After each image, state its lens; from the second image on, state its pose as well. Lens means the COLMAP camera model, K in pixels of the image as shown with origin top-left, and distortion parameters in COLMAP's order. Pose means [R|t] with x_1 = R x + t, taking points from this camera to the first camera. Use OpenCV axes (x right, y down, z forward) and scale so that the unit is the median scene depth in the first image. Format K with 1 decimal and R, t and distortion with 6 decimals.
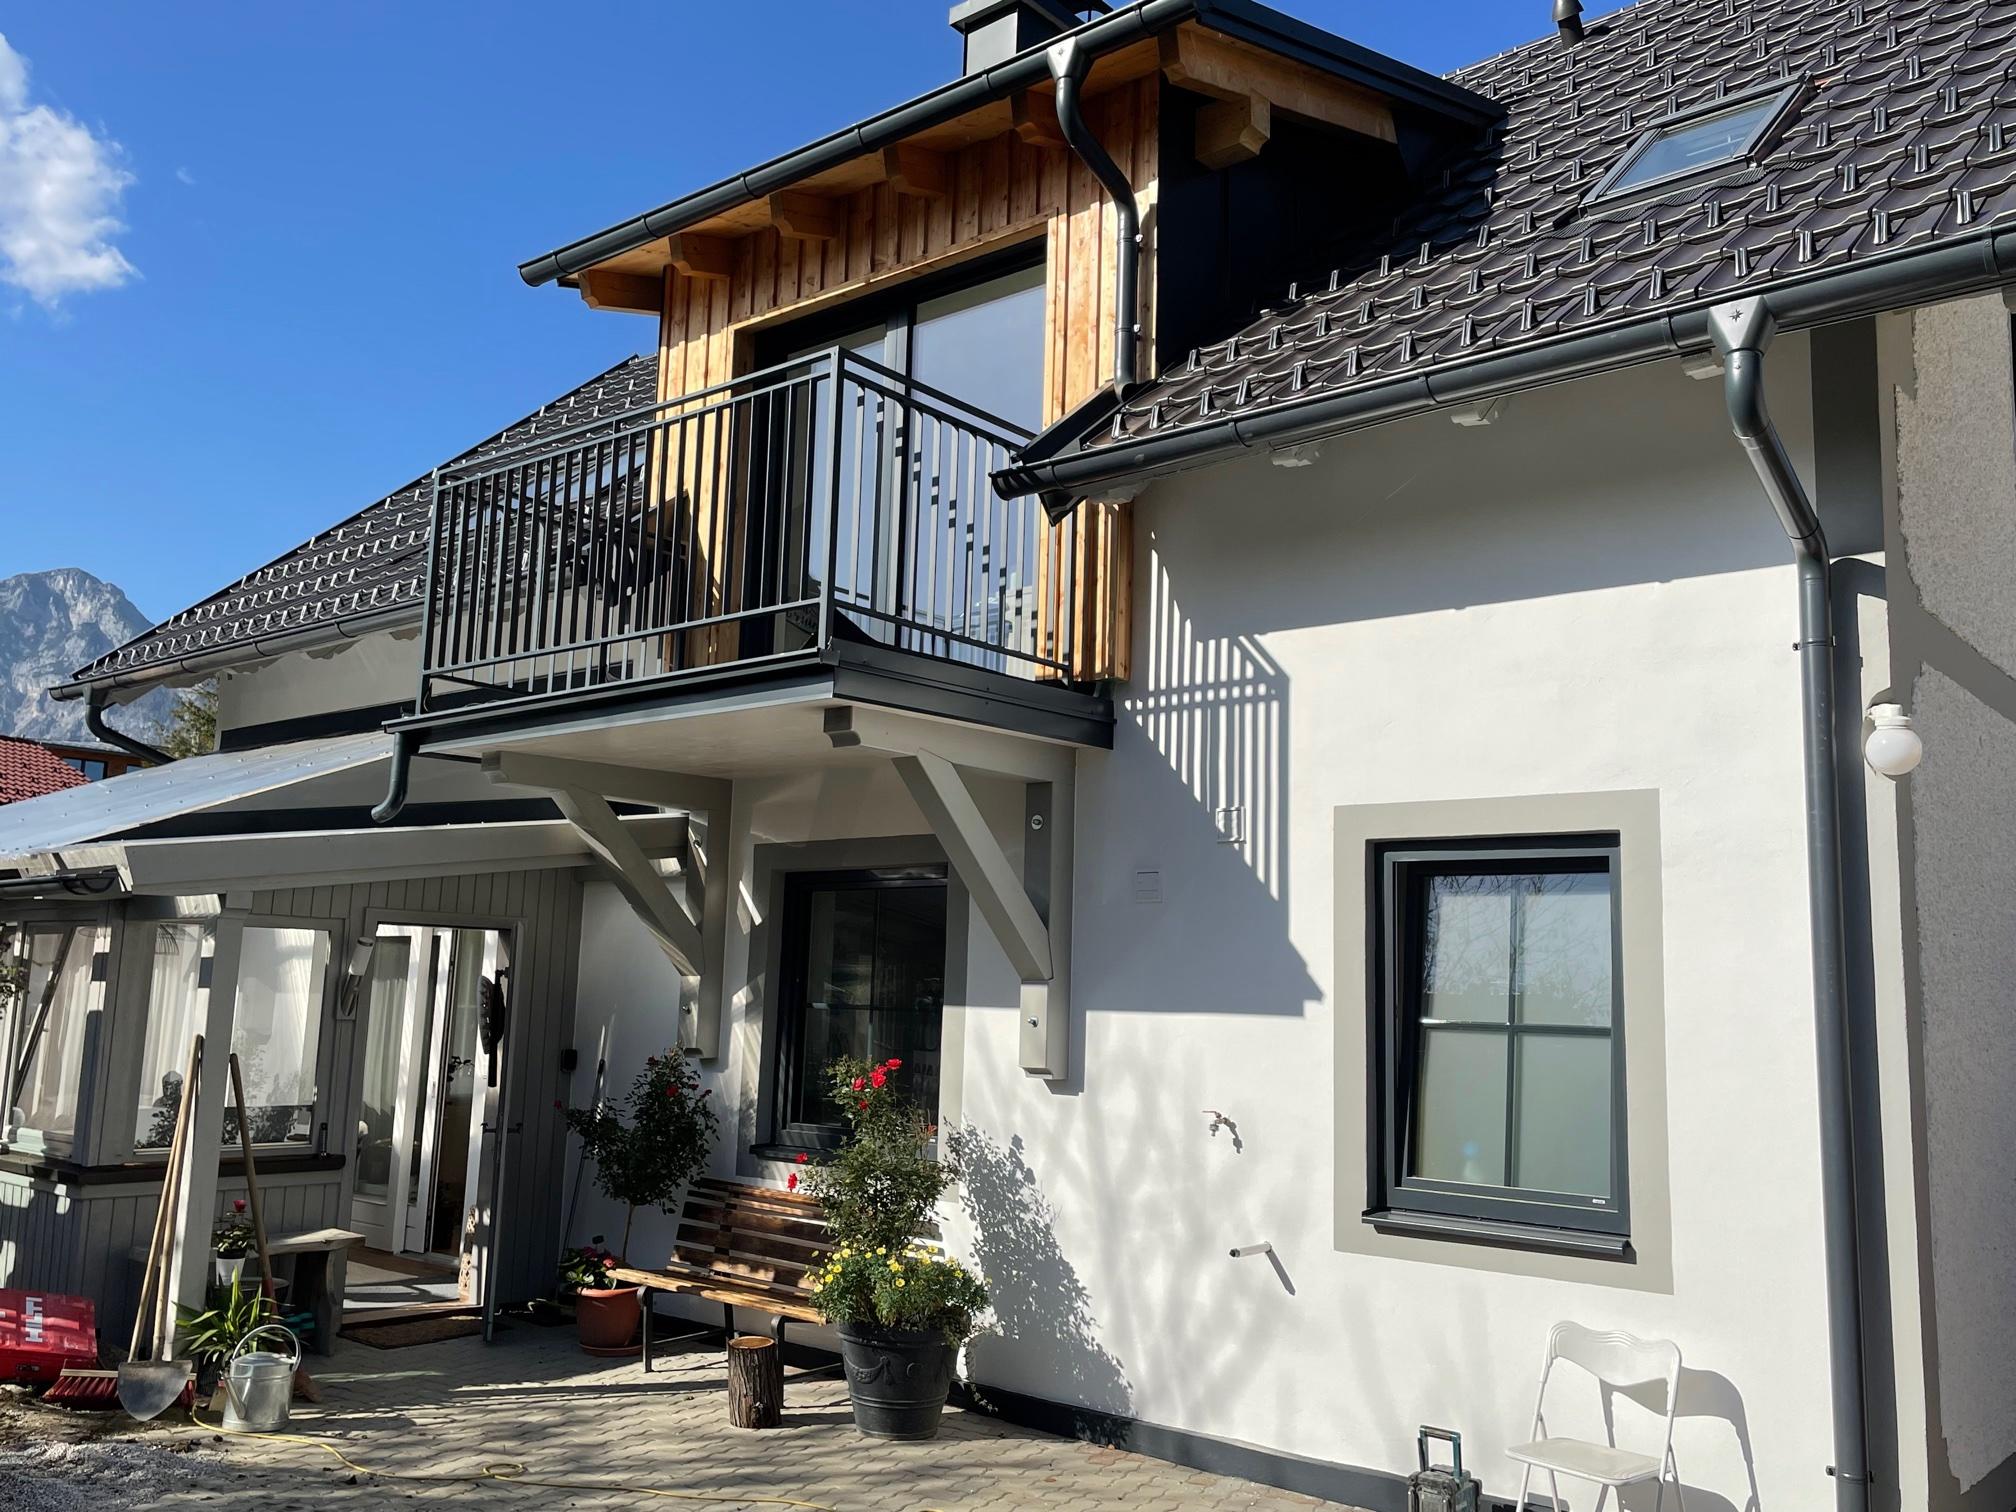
lens RADIAL K [[1675.9, 0, 1008.0], [0, 1675.9, 756.0], [0, 0, 1]] dist [0.002992, 0.004243]
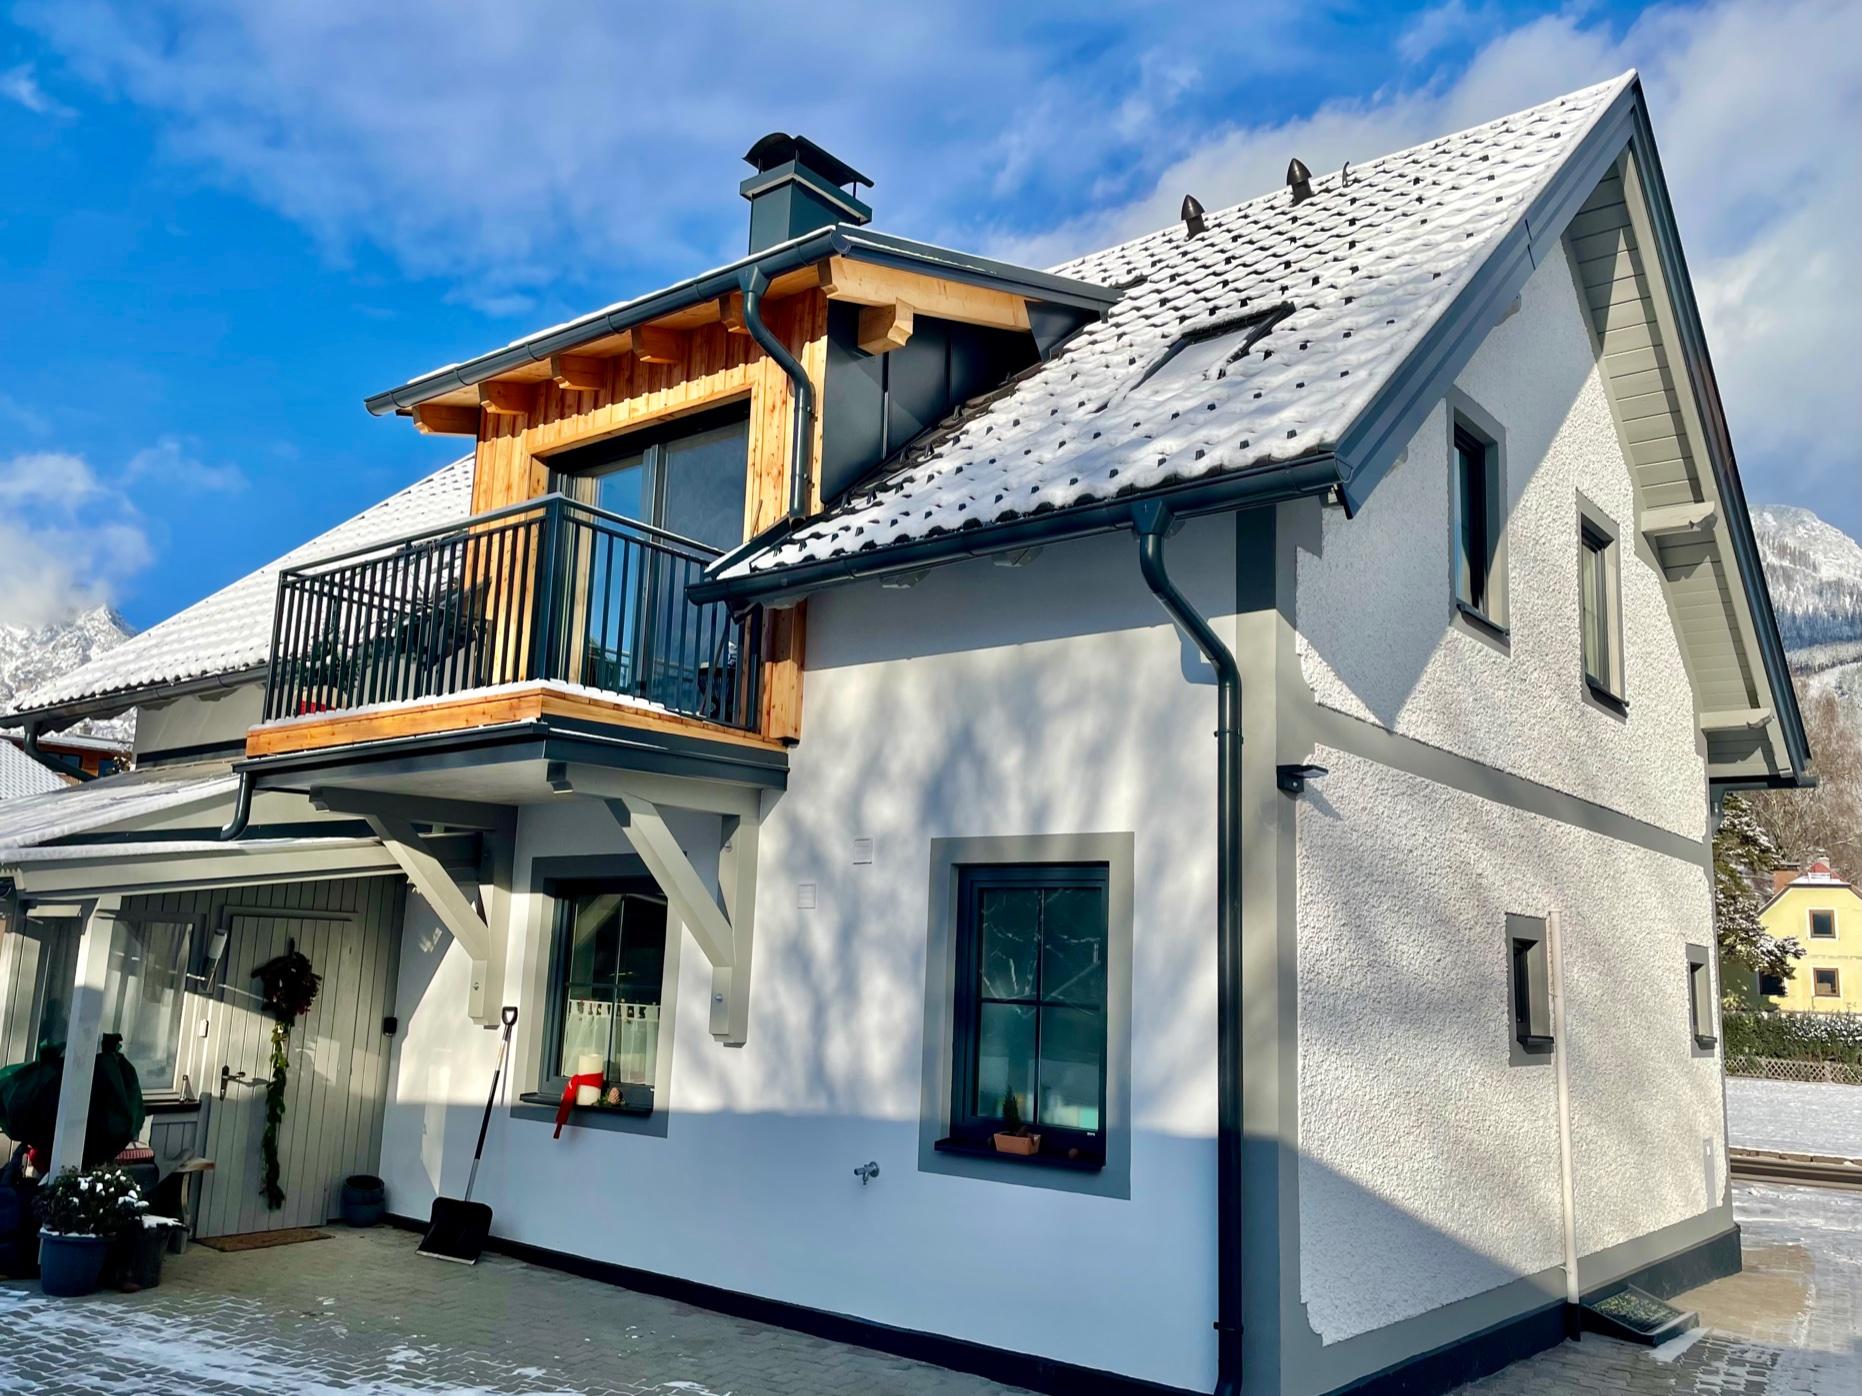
lens RADIAL K [[1514.9, 0, 931.0], [0, 1514.9, 698.0], [0, 0, 1]] dist [0.087820, -0.122363]
pose [[0.999836, 0.011000, 0.014356, 0.153942], [-0.010443, 0.999210, -0.038353, -0.030699], [-0.014767, 0.038197, 0.999161, -0.199171]]
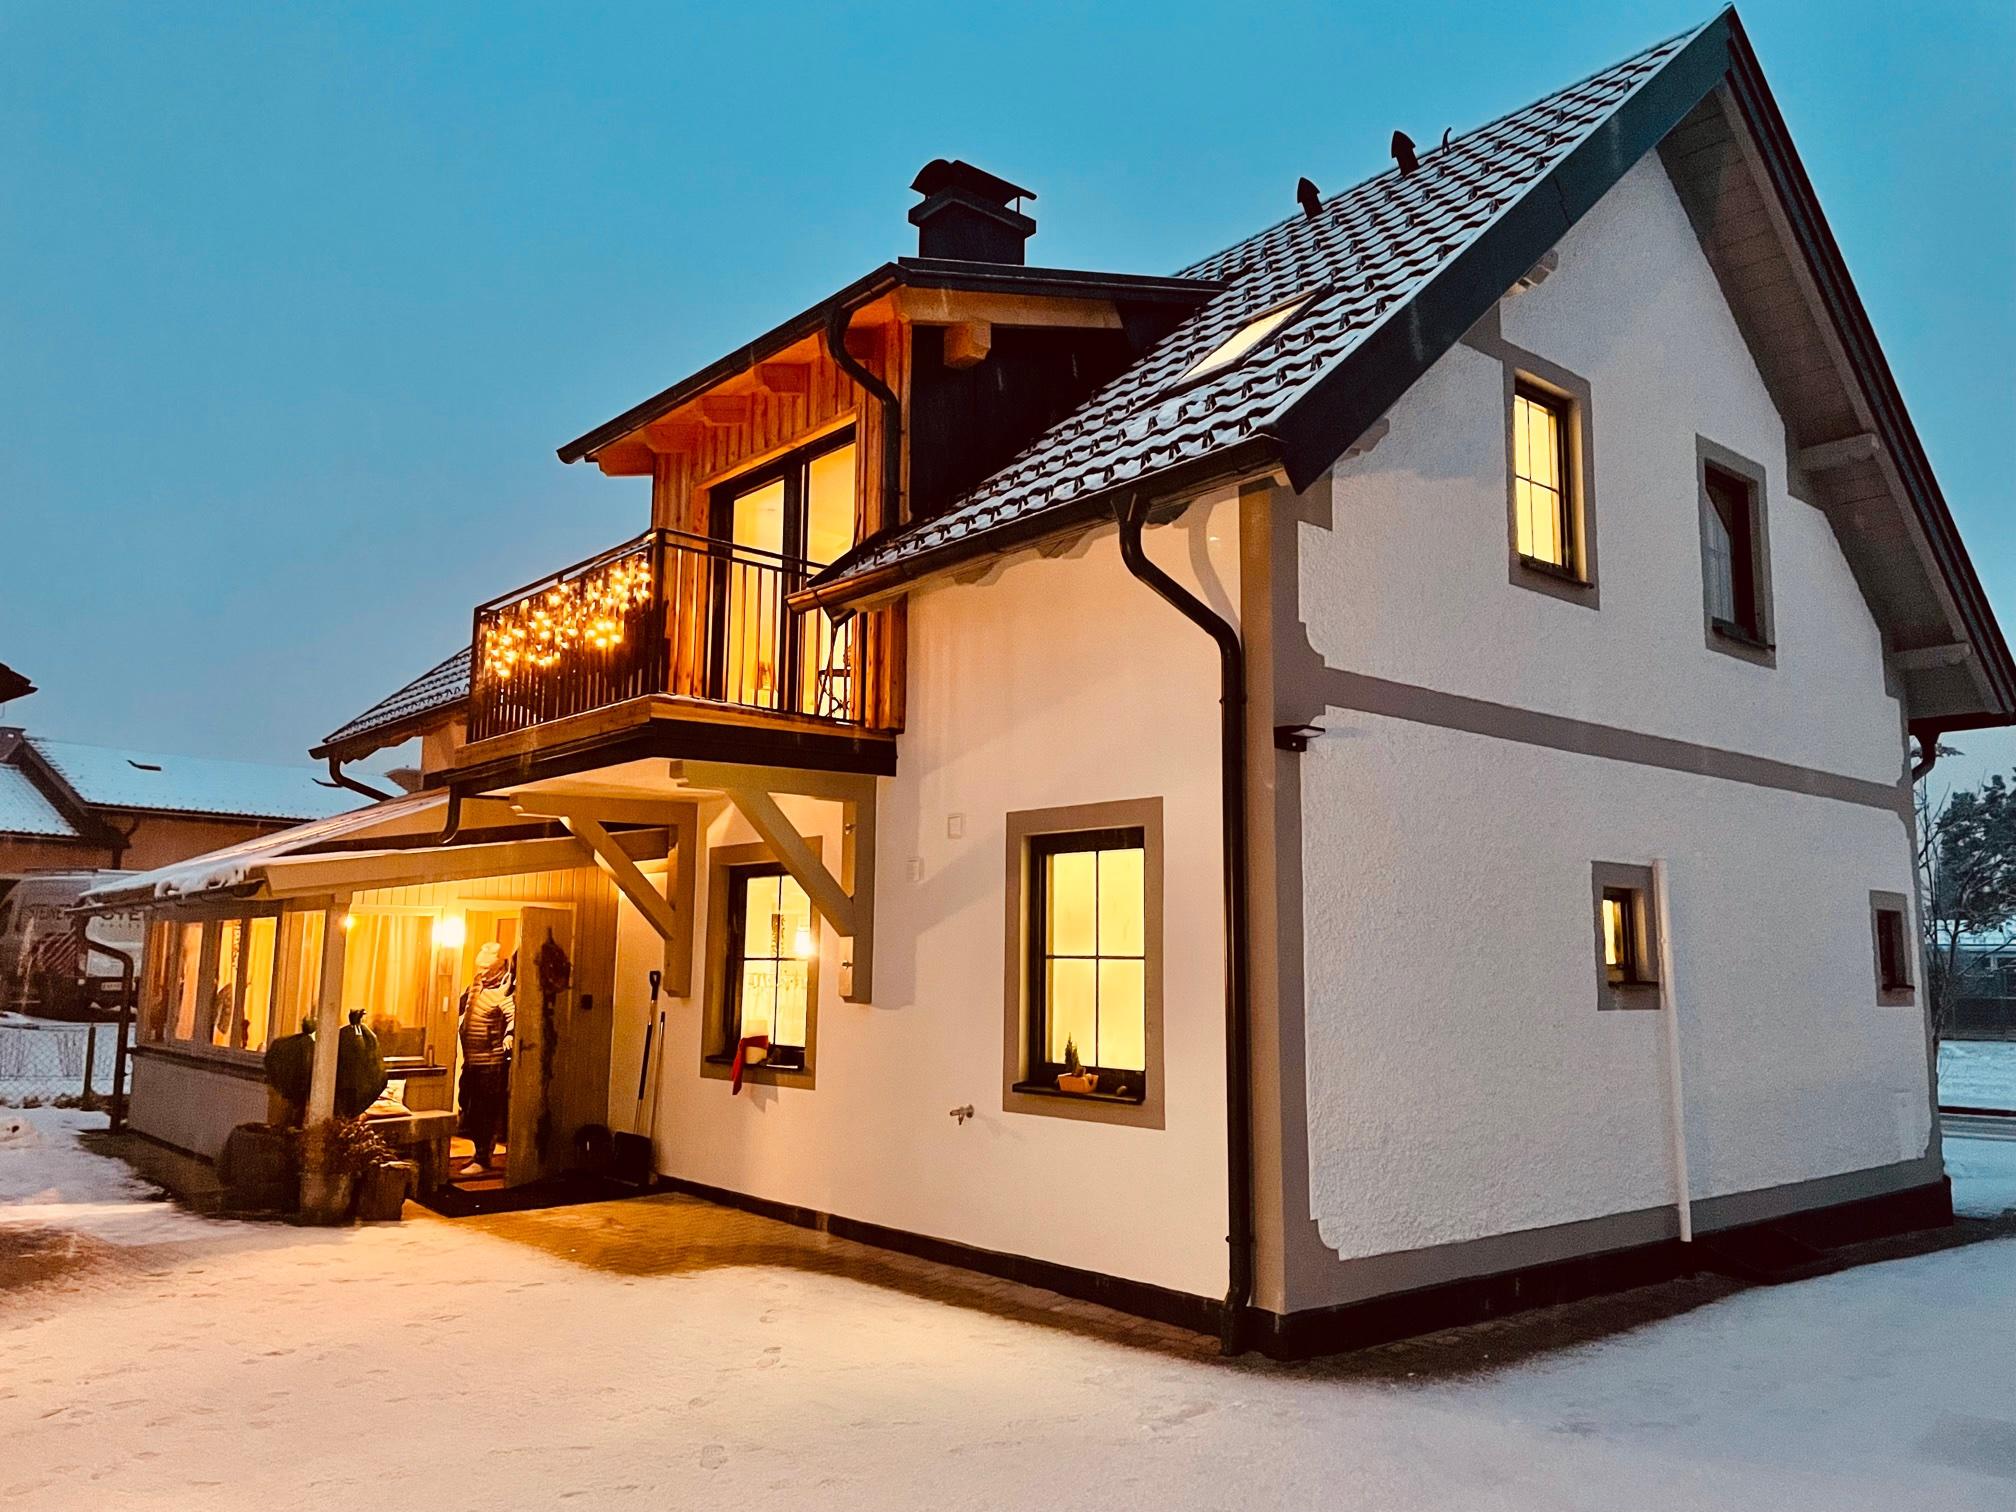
lens RADIAL K [[1515.1, 0, 1011.9], [0, 1515.1, 734.9], [0, 0, 1]] dist [0.087695, -0.115477]
pose [[0.985836, -0.043335, -0.162015, 0.363685], [0.041498, 0.999030, -0.014708, -0.015546], [0.162495, 0.007776, 0.986679, -0.281013]]
